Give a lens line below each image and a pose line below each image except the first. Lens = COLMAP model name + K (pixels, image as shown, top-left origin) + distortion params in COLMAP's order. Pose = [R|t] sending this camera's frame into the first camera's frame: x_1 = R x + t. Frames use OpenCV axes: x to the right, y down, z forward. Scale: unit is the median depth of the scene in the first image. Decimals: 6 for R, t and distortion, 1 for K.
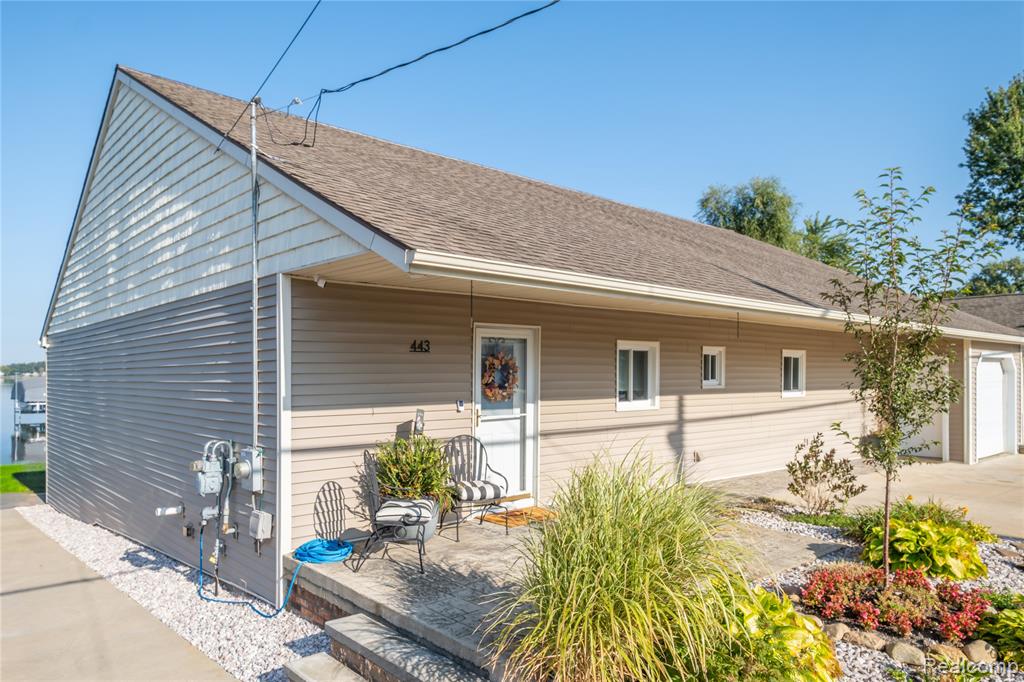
lens RADIAL K [[684.4, 0, 511.6], [0, 684.4, 370.9], [0, 0, 1]] dist [0.006202, 0.001479]
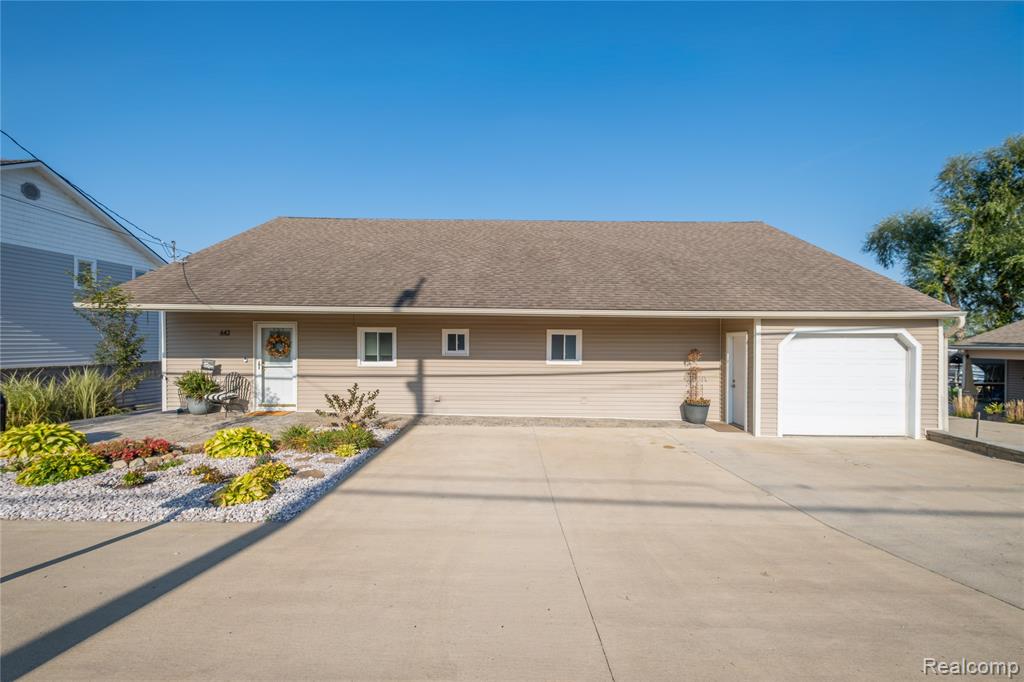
lens RADIAL K [[478.0, 0, 529.2], [0, 478.0, 344.5], [0, 0, 1]] dist [0.015594, 0.000081]
pose [[0.762413, 0.010823, -0.647000, 1.111855], [-0.005452, 0.999932, 0.010302, -0.012418], [0.647068, -0.004326, 0.762420, 0.283586]]
